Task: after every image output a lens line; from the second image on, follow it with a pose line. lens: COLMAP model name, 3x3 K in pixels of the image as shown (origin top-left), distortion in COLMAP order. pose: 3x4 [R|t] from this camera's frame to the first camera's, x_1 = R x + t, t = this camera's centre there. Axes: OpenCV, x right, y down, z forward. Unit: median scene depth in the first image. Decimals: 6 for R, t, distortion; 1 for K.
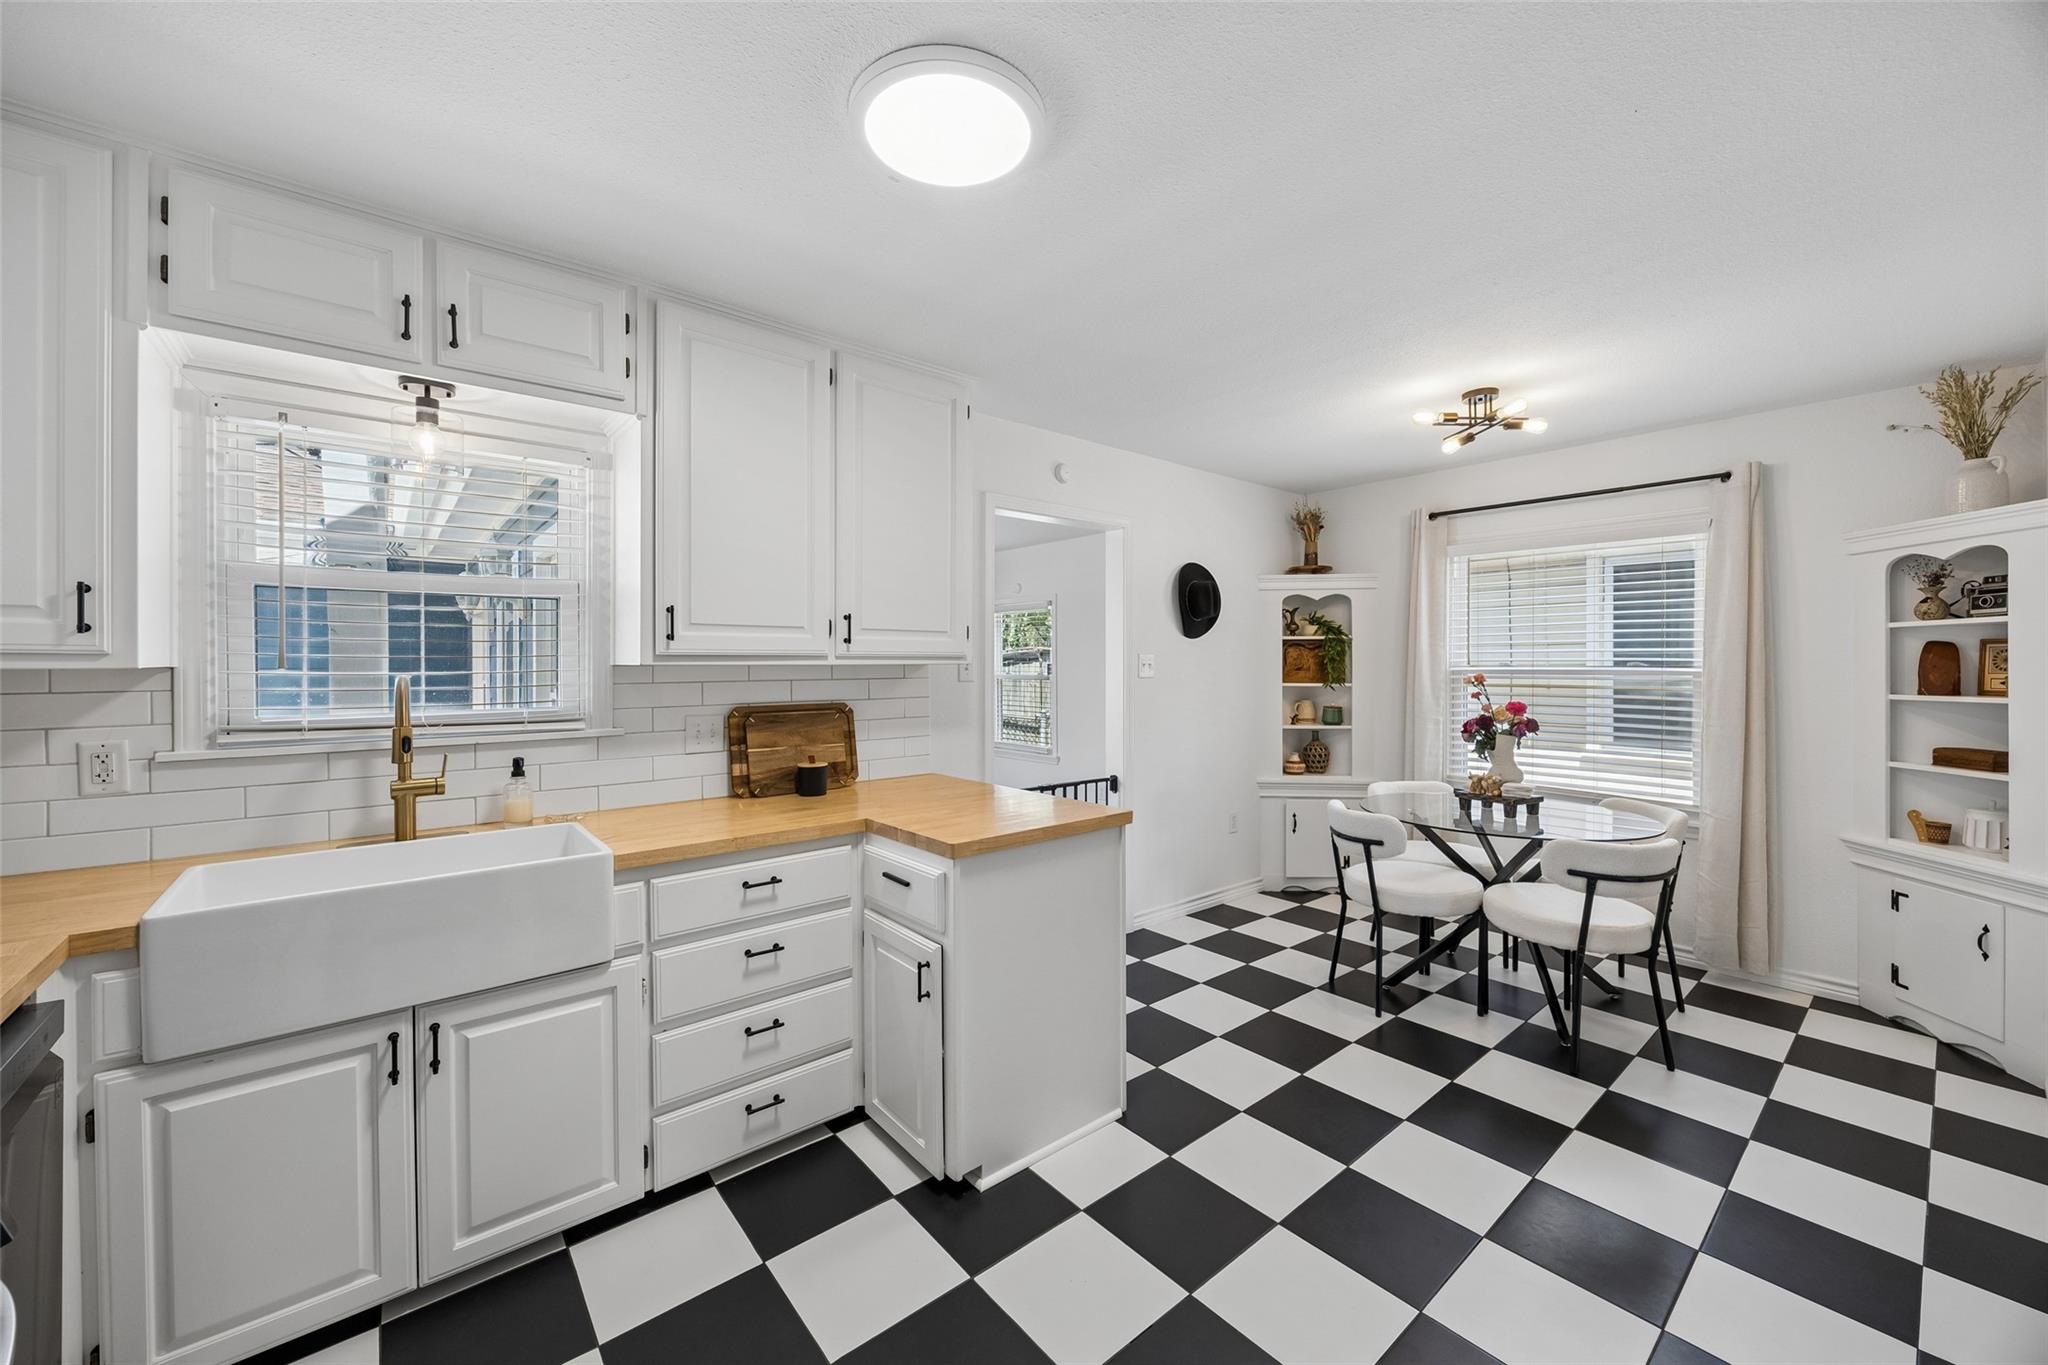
lens RADIAL K [[787.8, 0, 1033.0], [0, 787.8, 673.3], [0, 0, 1]] dist [0.002301, -0.000052]
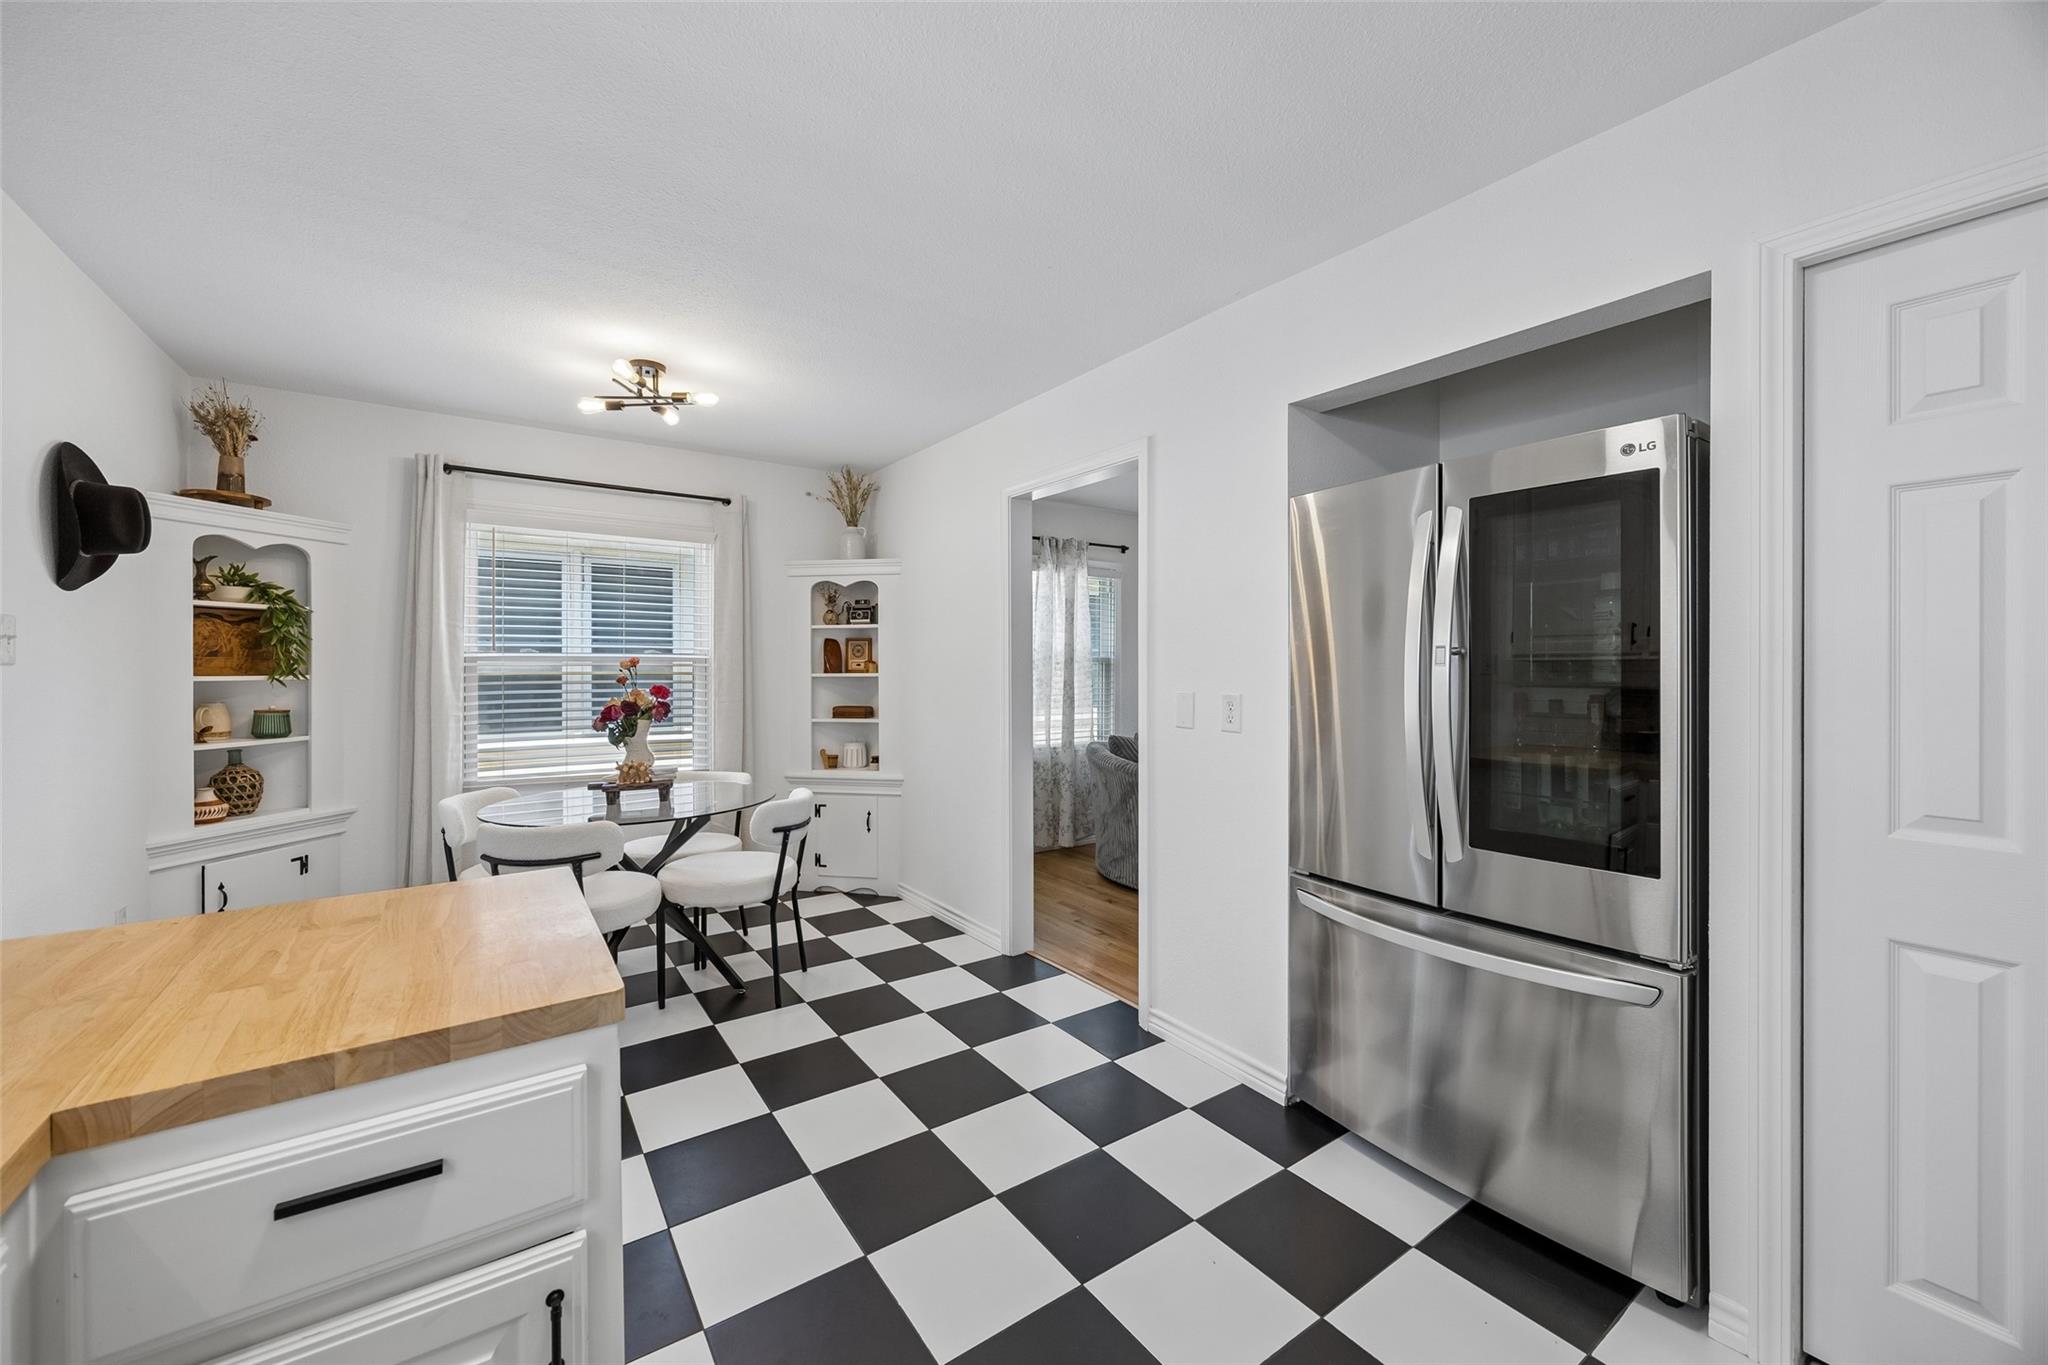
lens RADIAL K [[787.8, 0, 1030.6], [0, 787.8, 670.1], [0, 0, 1]] dist [0.002301, -0.000052]
pose [[0.086910, -0.007753, 0.996186, -0.324345], [0.008841, 0.999936, 0.007011, 0.012423], [-0.996177, 0.008198, 0.086973, 0.414579]]
